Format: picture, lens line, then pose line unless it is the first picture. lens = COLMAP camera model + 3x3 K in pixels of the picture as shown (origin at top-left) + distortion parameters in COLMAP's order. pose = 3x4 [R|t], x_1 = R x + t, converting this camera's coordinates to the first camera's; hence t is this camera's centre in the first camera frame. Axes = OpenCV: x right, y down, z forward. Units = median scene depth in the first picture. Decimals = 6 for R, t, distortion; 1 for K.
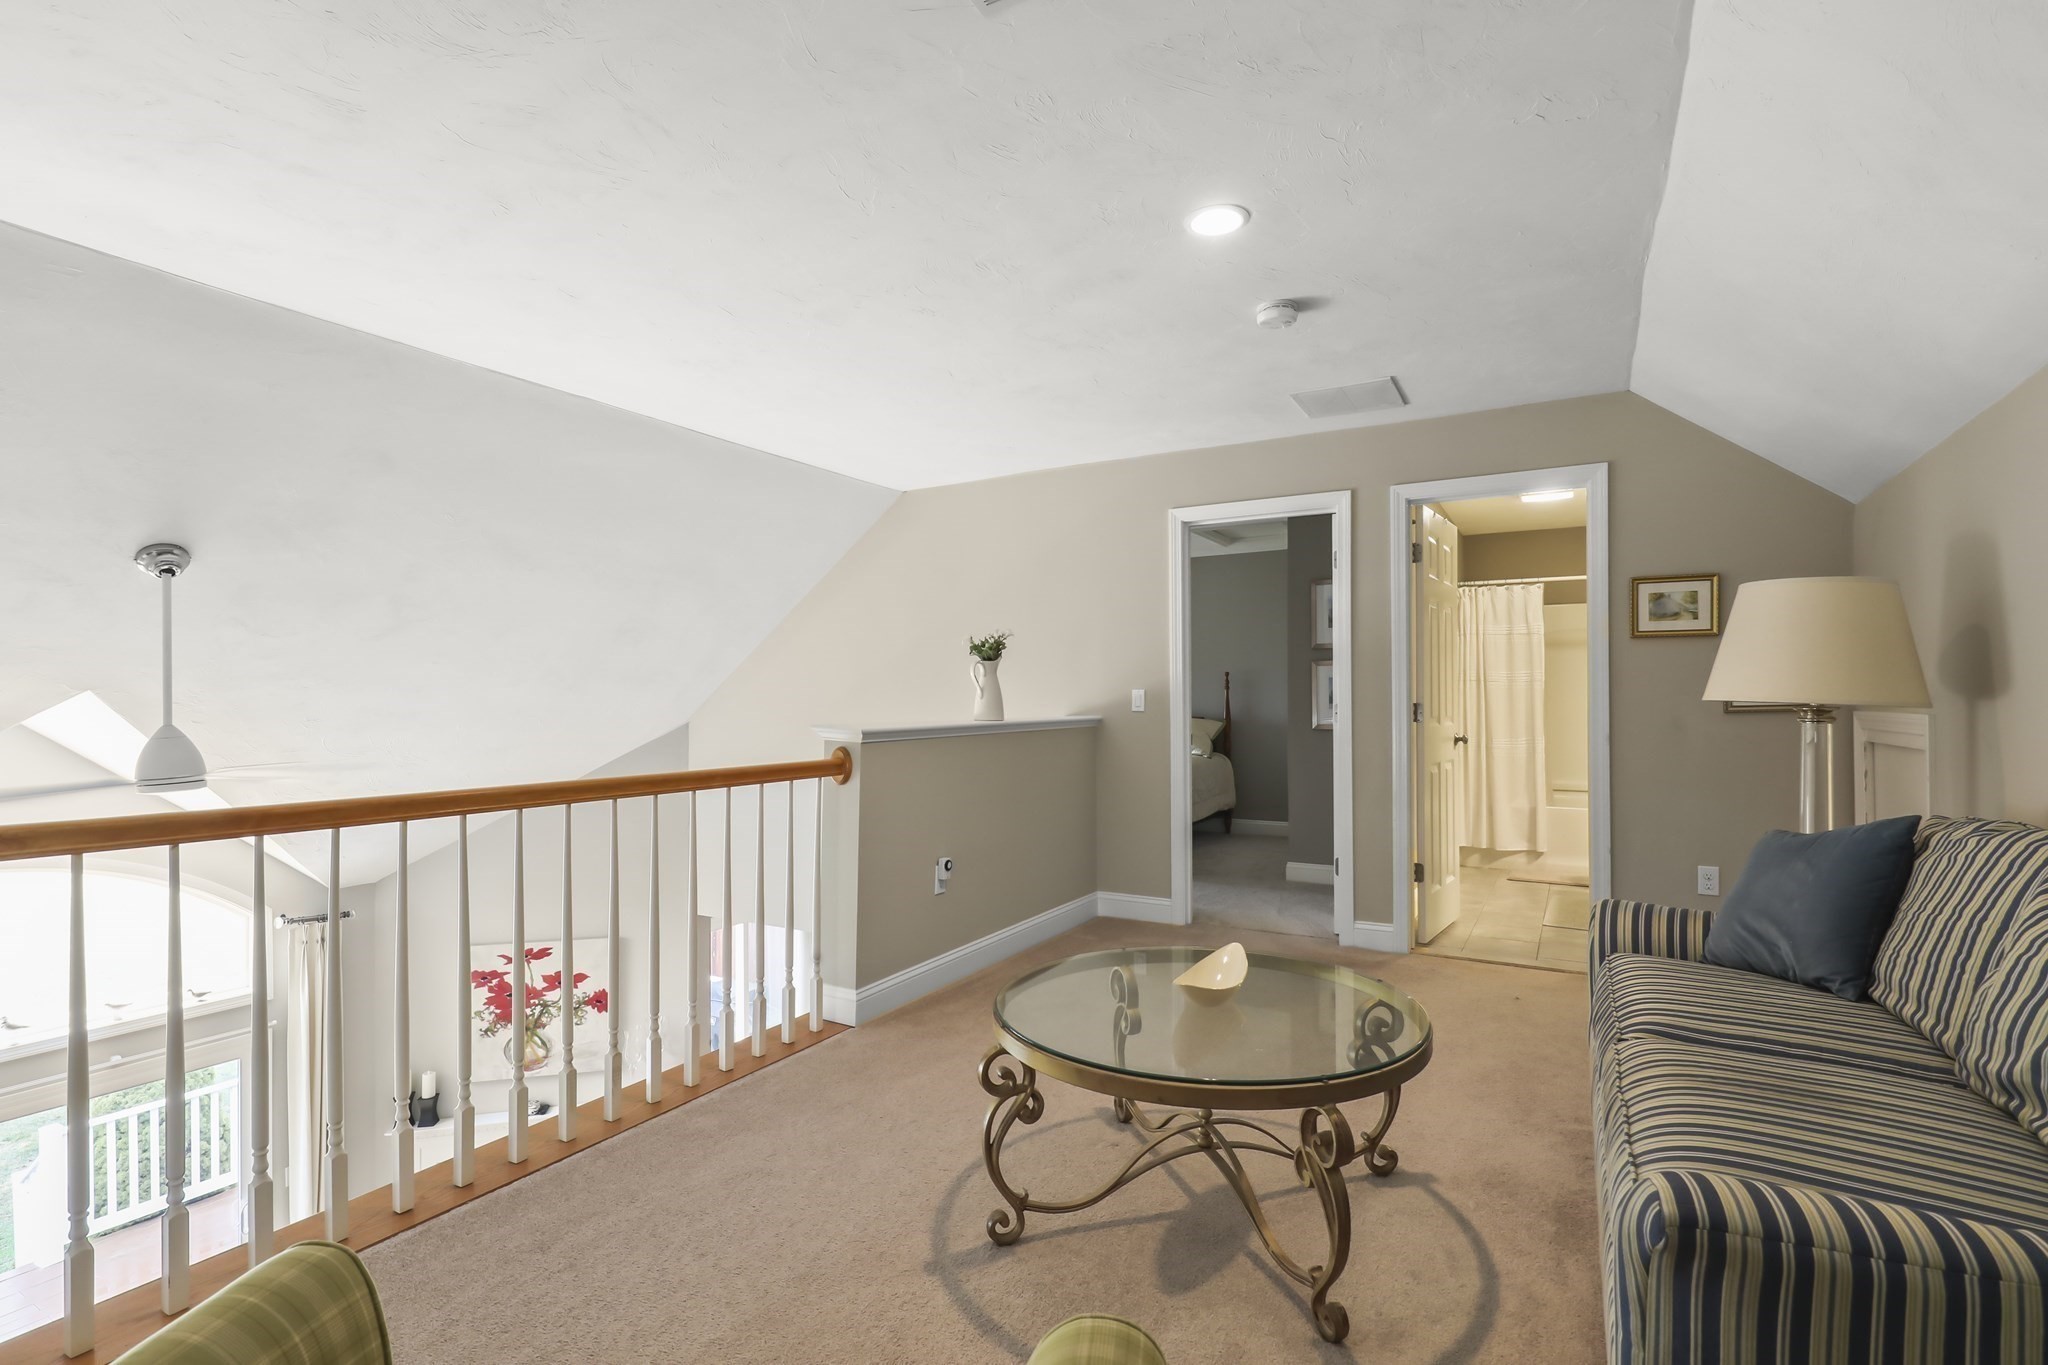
lens RADIAL K [[971.3, 0, 1032.2], [0, 971.3, 705.3], [0, 0, 1]] dist [0.000094, 0.000497]
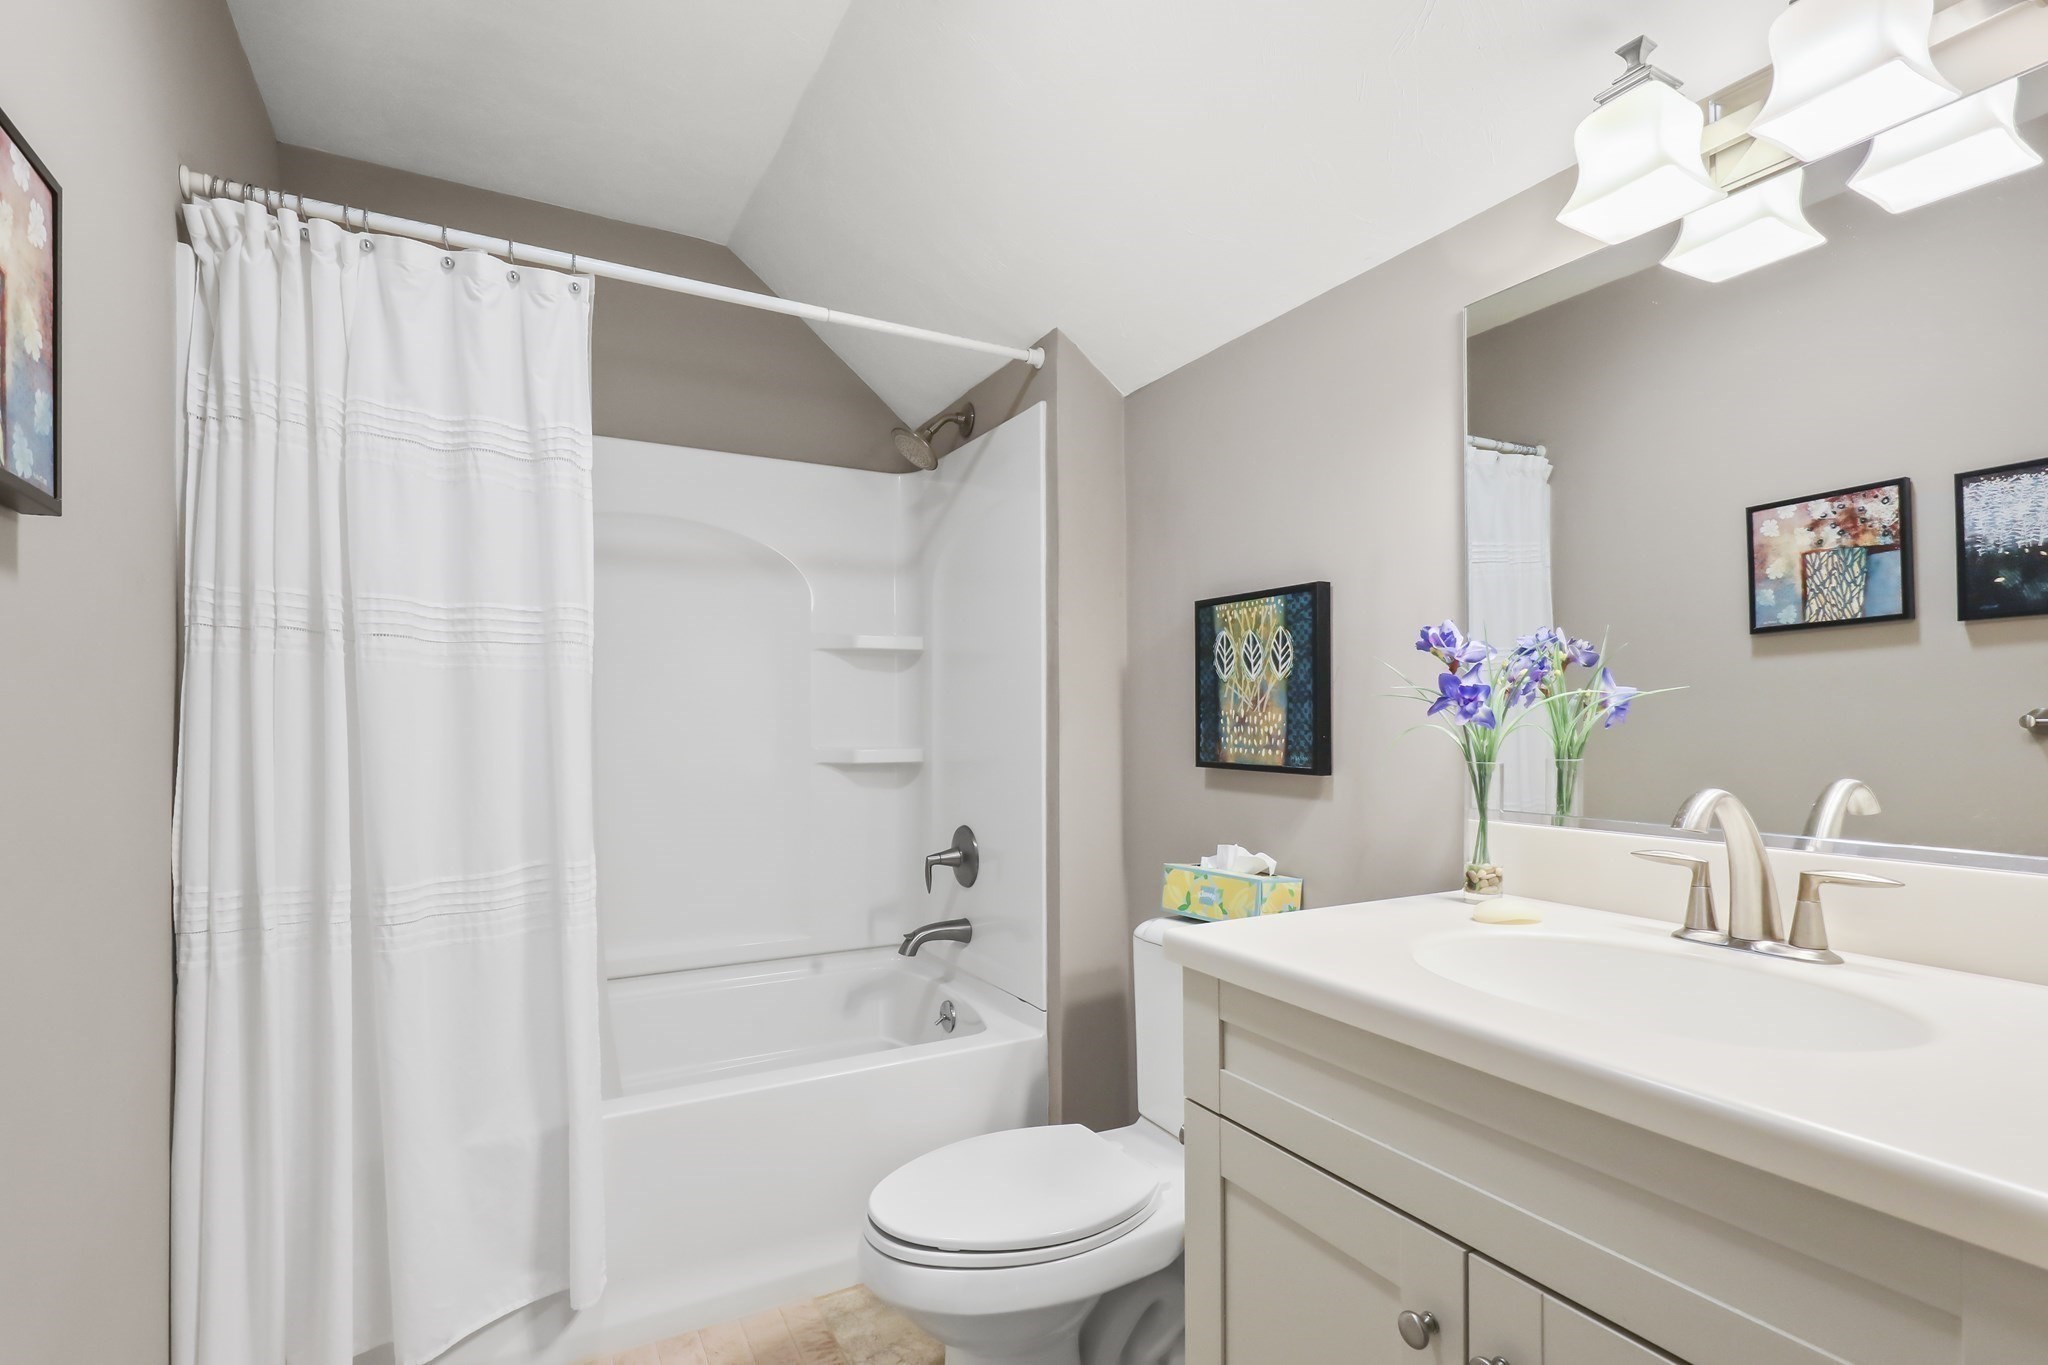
lens RADIAL K [[971.3, 0, 1032.2], [0, 971.3, 705.3], [0, 0, 1]] dist [0.000094, 0.000497]
pose [[0.589428, 0.002678, 0.807816, 0.378578], [0.003328, 0.999978, -0.005743, -0.006258], [-0.807814, 0.006074, 0.589406, 0.738488]]
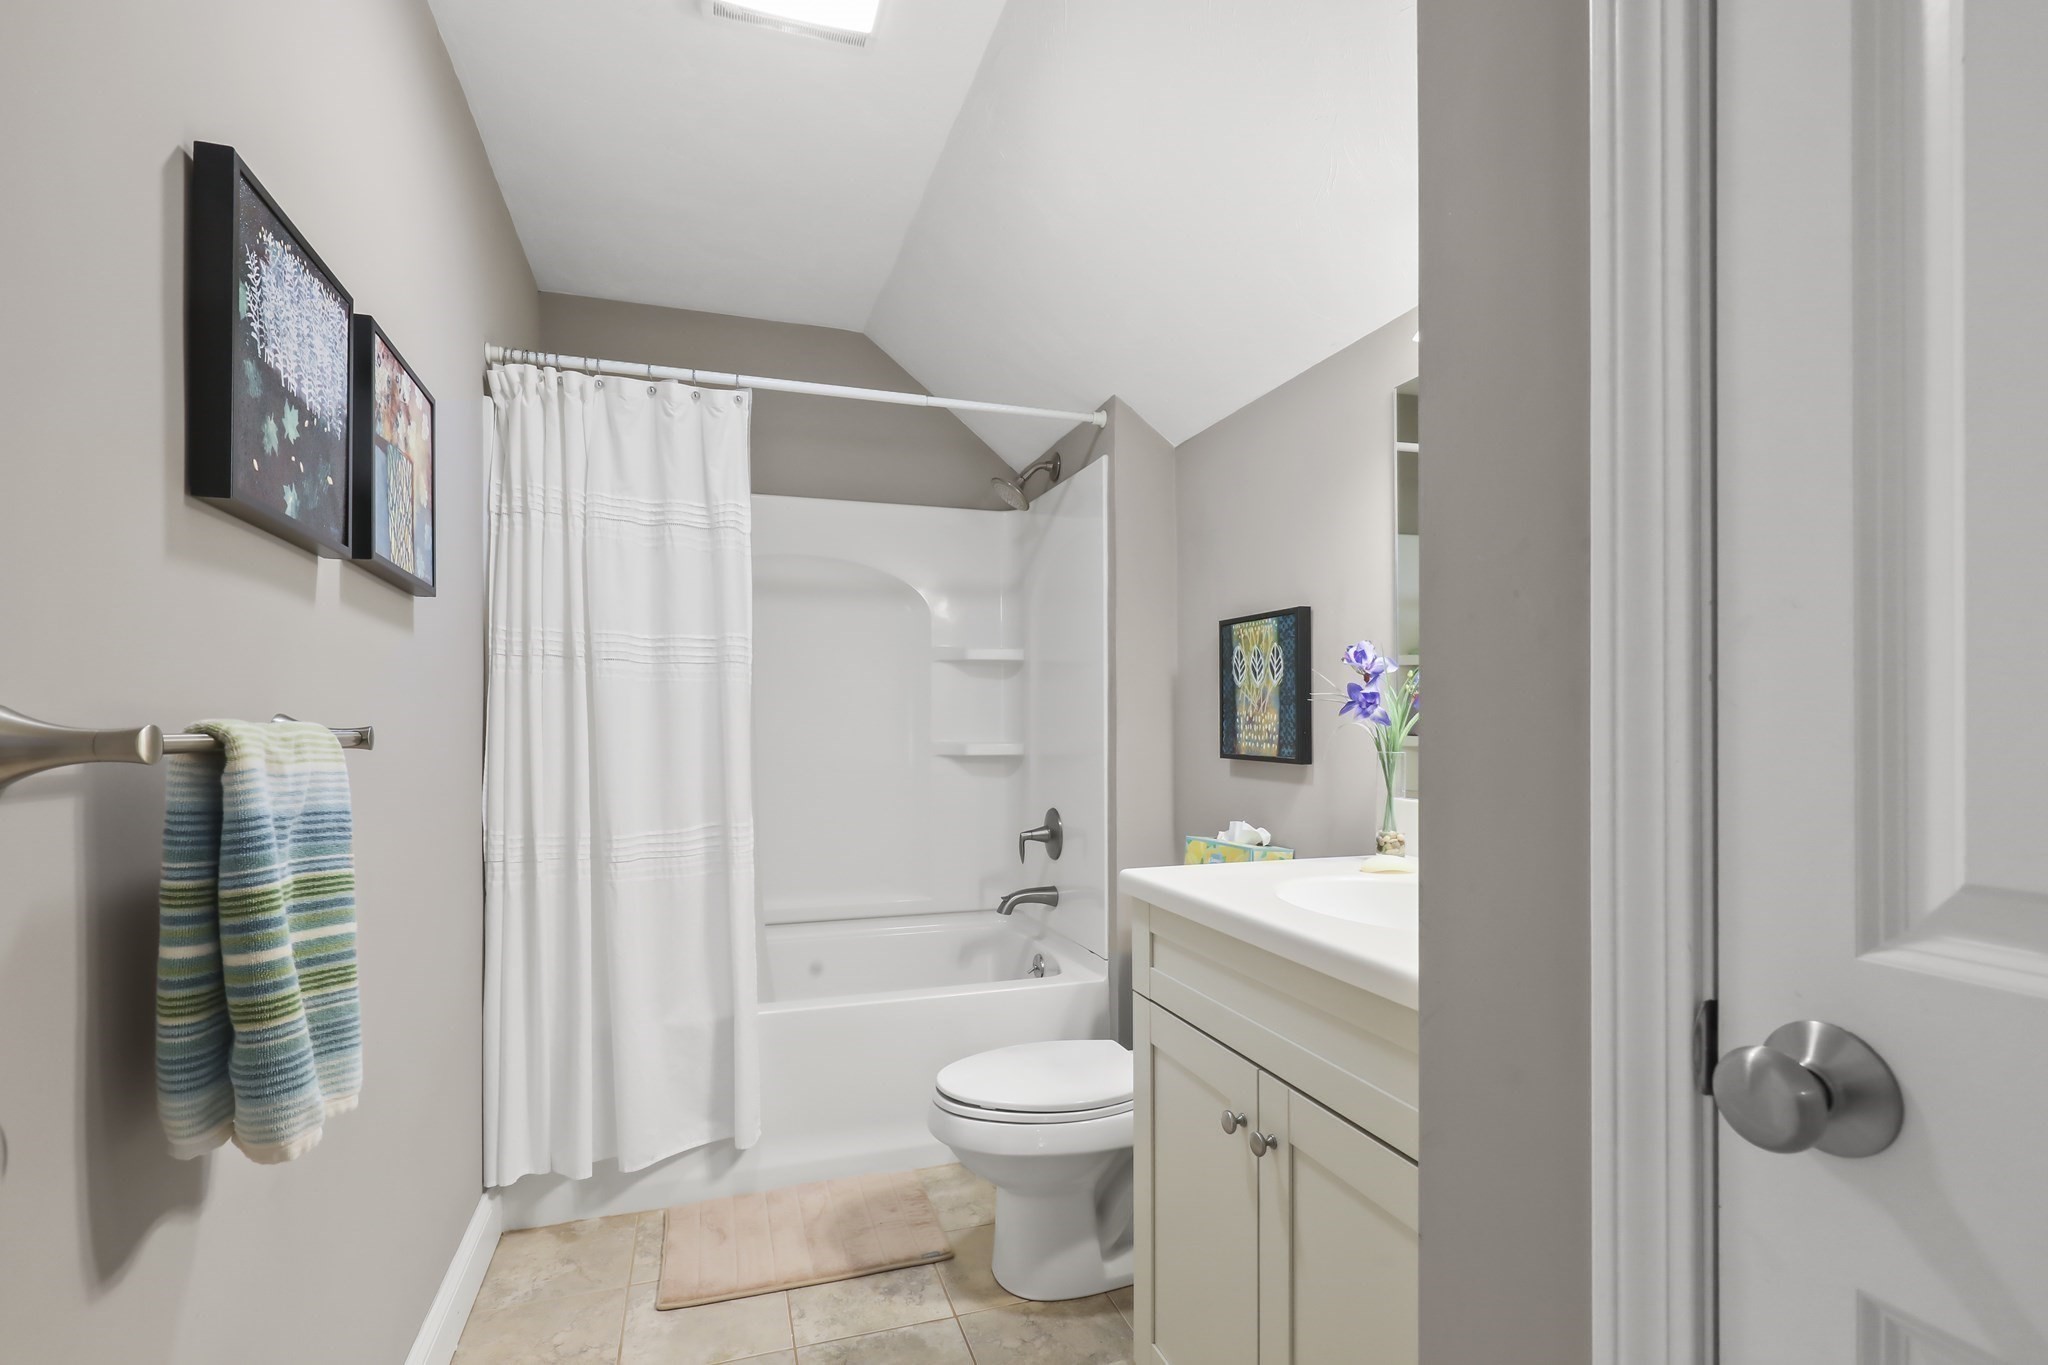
lens RADIAL K [[971.3, 0, 1032.2], [0, 971.3, 705.3], [0, 0, 1]] dist [0.000094, 0.000497]
pose [[0.724687, 0.001247, 0.689077, 0.350904], [0.004559, 0.999968, -0.006604, -0.006415], [-0.689063, 0.007928, 0.724658, 0.661972]]
